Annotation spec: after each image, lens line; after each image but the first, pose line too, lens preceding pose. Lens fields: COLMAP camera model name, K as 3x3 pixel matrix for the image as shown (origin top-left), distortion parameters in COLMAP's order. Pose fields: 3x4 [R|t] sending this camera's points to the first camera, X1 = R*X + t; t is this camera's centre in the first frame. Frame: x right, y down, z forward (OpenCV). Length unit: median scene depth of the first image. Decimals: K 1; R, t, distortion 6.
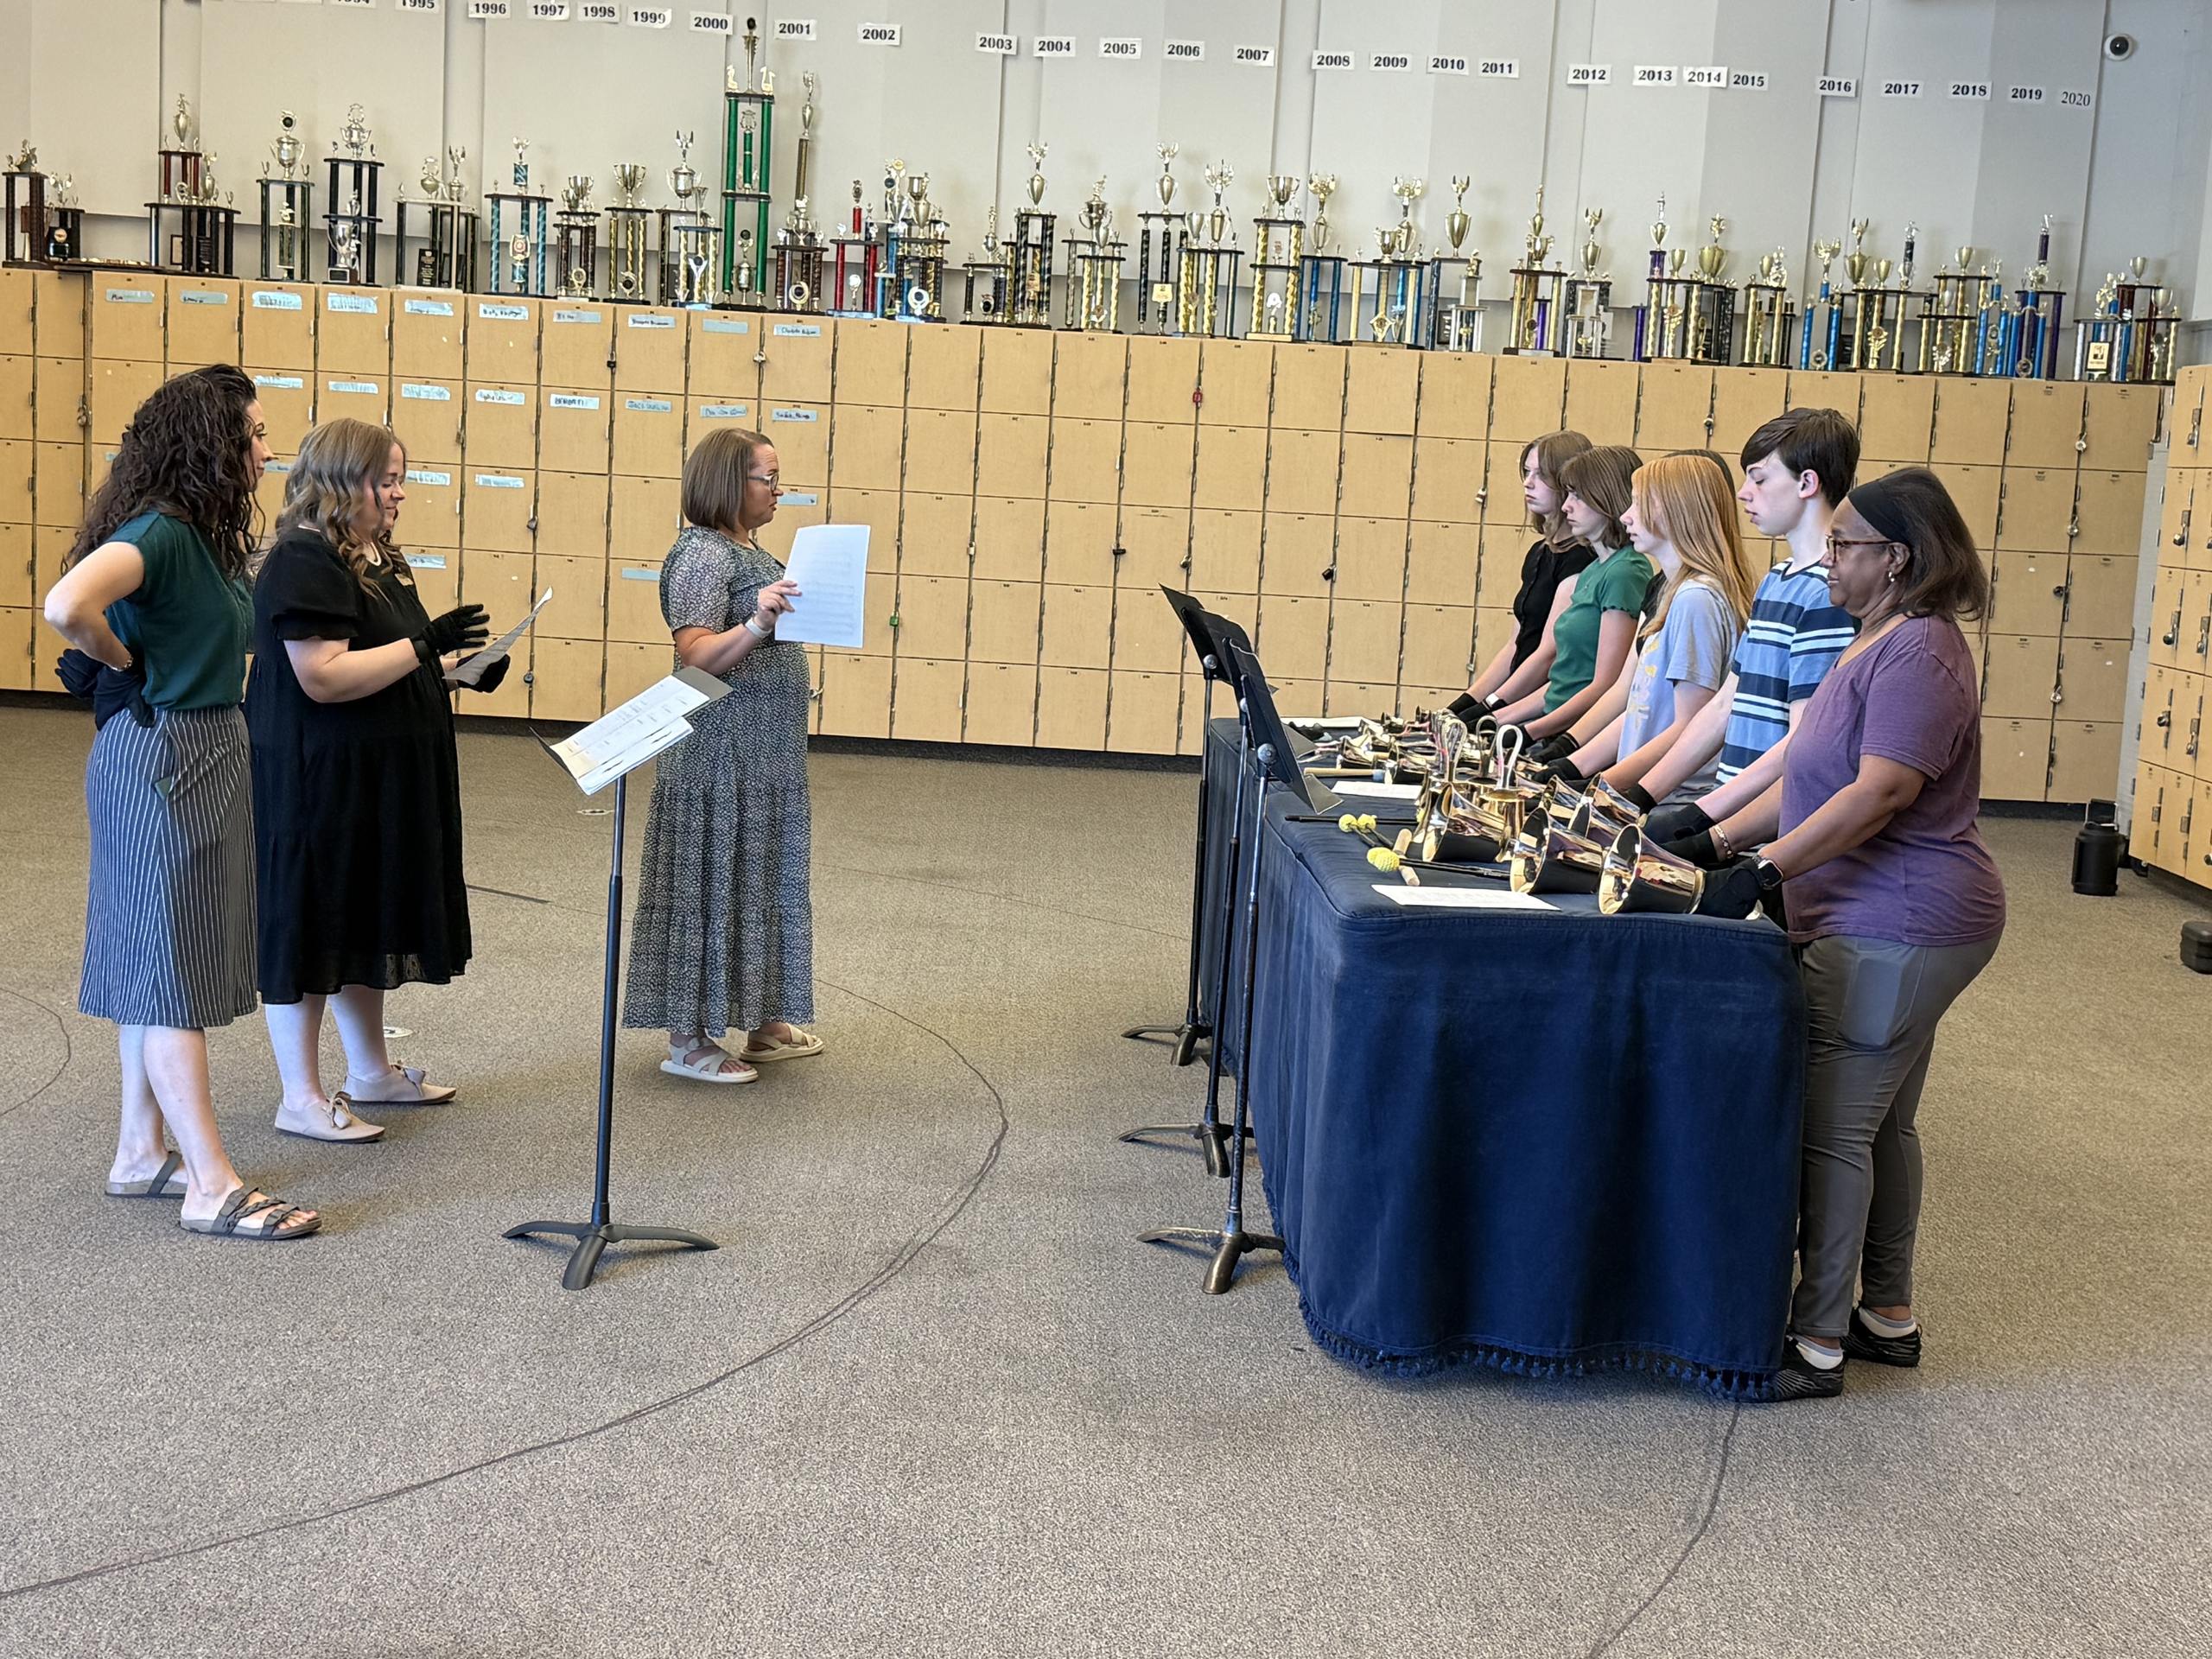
lens RADIAL K [[3093.2, 0, 1106.0], [0, 3093.2, 829.5], [0, 0, 1]] dist [0.189227, -0.427908]
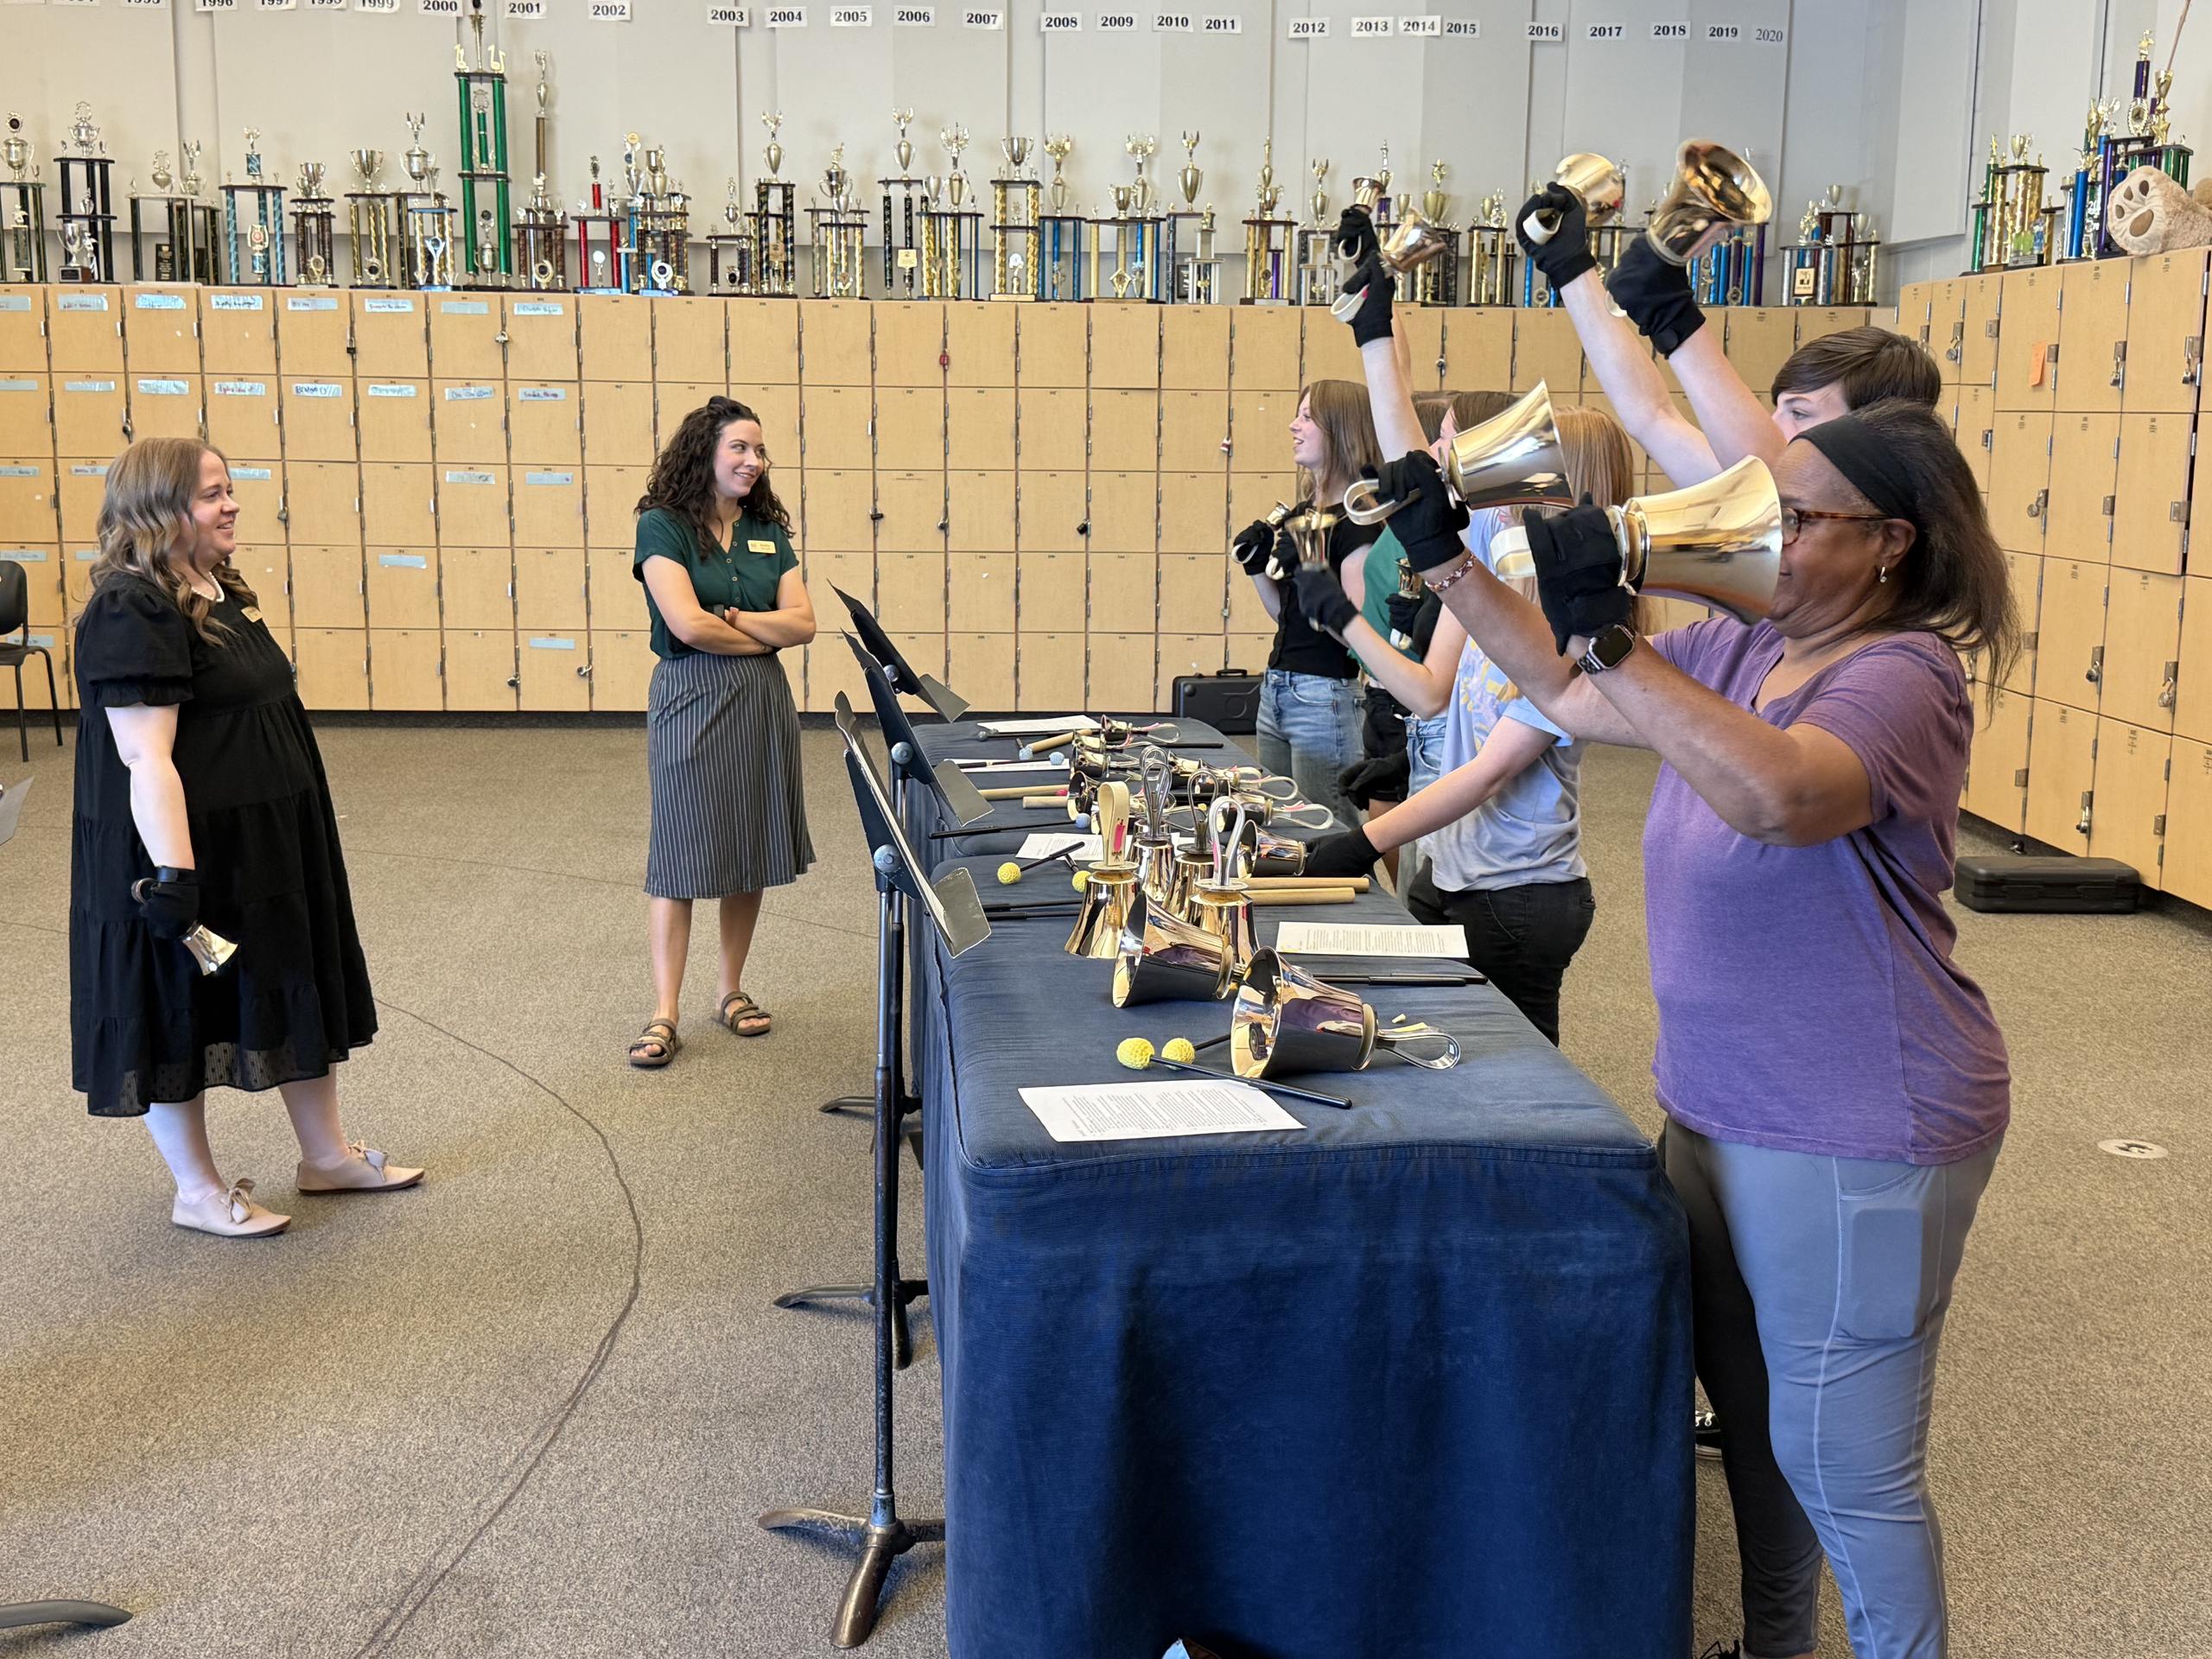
lens RADIAL K [[2475.1, 0, 1106.0], [0, 2475.1, 829.5], [0, 0, 1]] dist [0.201337, -0.484606]
pose [[0.996884, -0.056435, 0.055117, 0.027770], [0.053768, 0.997364, 0.048731, -0.022104], [-0.057721, -0.045616, 0.997290, 0.170483]]
